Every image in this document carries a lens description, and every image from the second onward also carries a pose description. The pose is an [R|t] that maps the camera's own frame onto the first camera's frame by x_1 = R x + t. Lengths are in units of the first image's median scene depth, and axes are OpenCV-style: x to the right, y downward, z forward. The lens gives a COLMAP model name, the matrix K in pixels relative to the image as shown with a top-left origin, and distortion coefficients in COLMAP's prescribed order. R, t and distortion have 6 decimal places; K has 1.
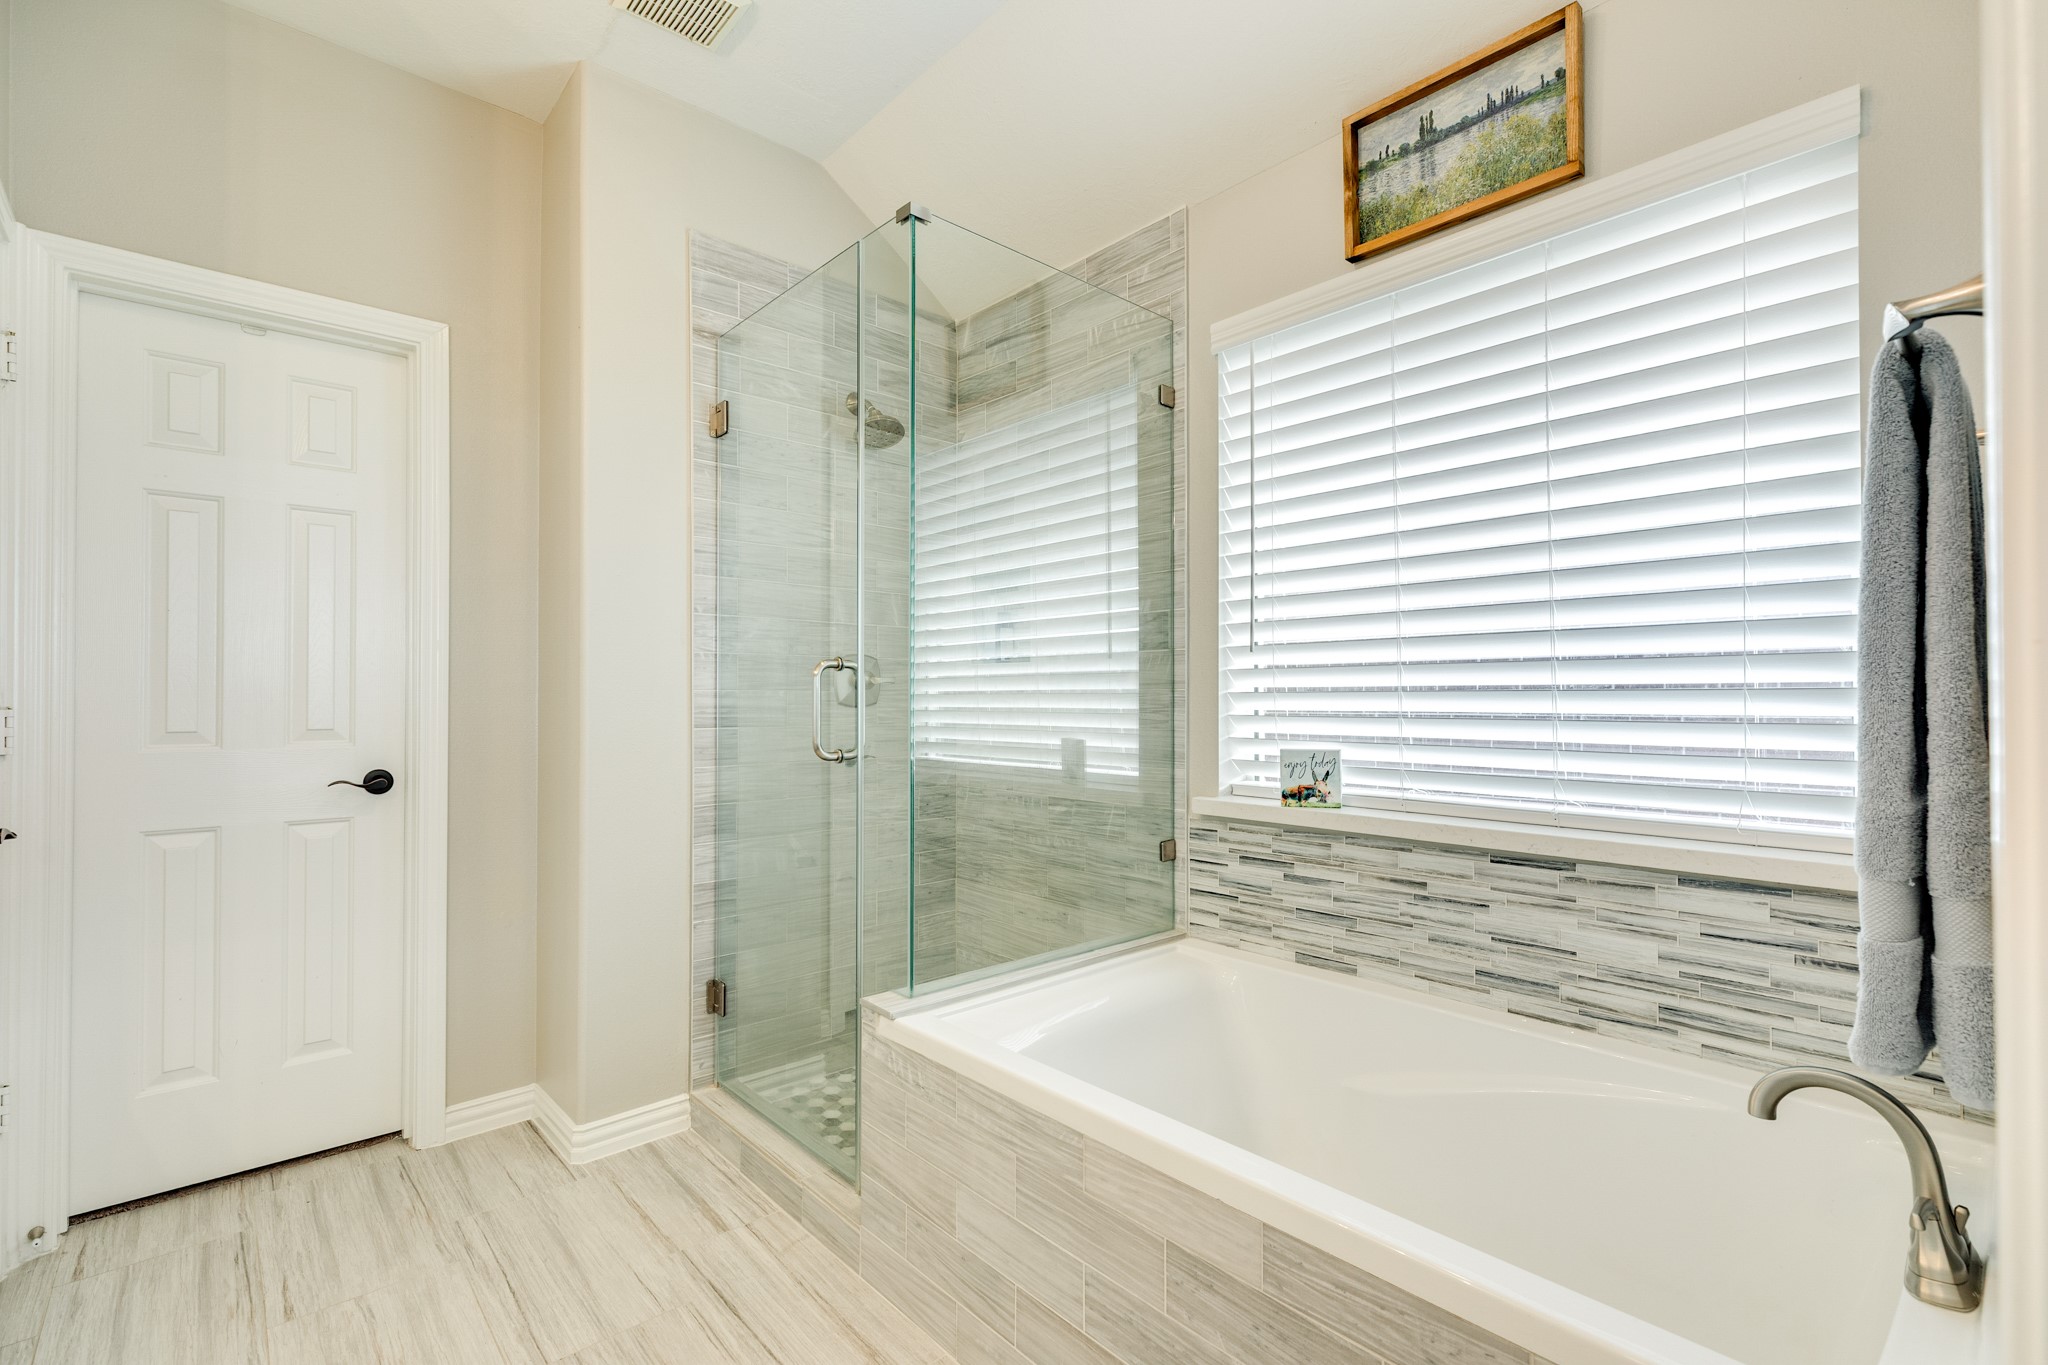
lens RADIAL K [[907.6, 0, 1024.0], [0, 907.6, 682.5], [0, 0, 1]] dist [0.001747, -0.000224]
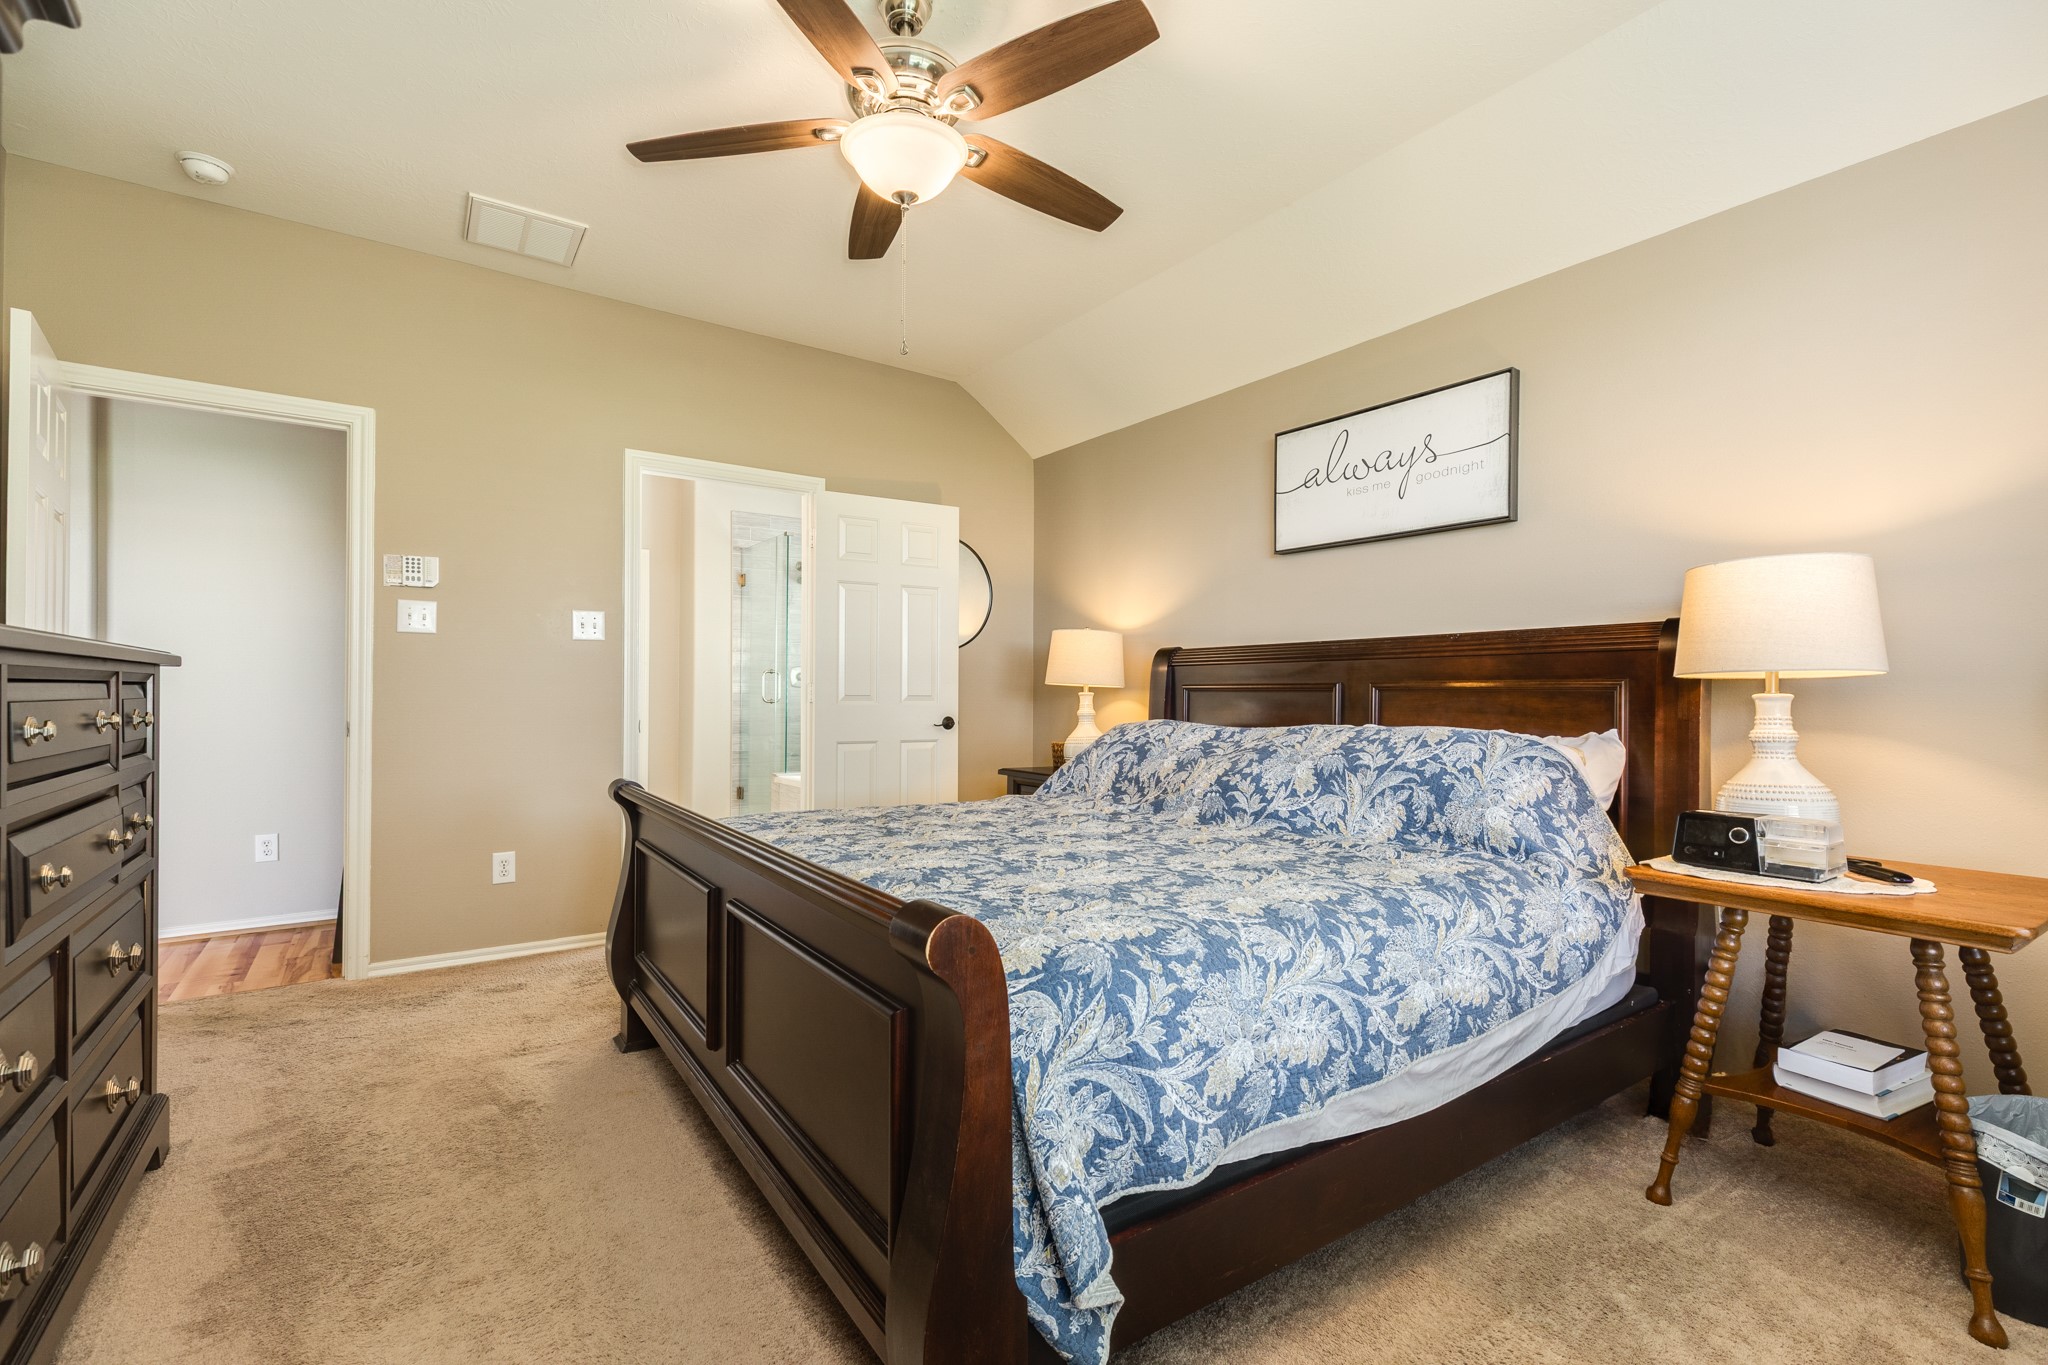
lens RADIAL K [[907.6, 0, 1024.0], [0, 907.6, 682.5], [0, 0, 1]] dist [0.001747, -0.000224]
pose [[0.992224, 0.008098, -0.124198, 0.908502], [-0.007557, 0.999960, 0.004830, -0.008588], [0.124232, -0.003854, 0.992246, -1.722113]]
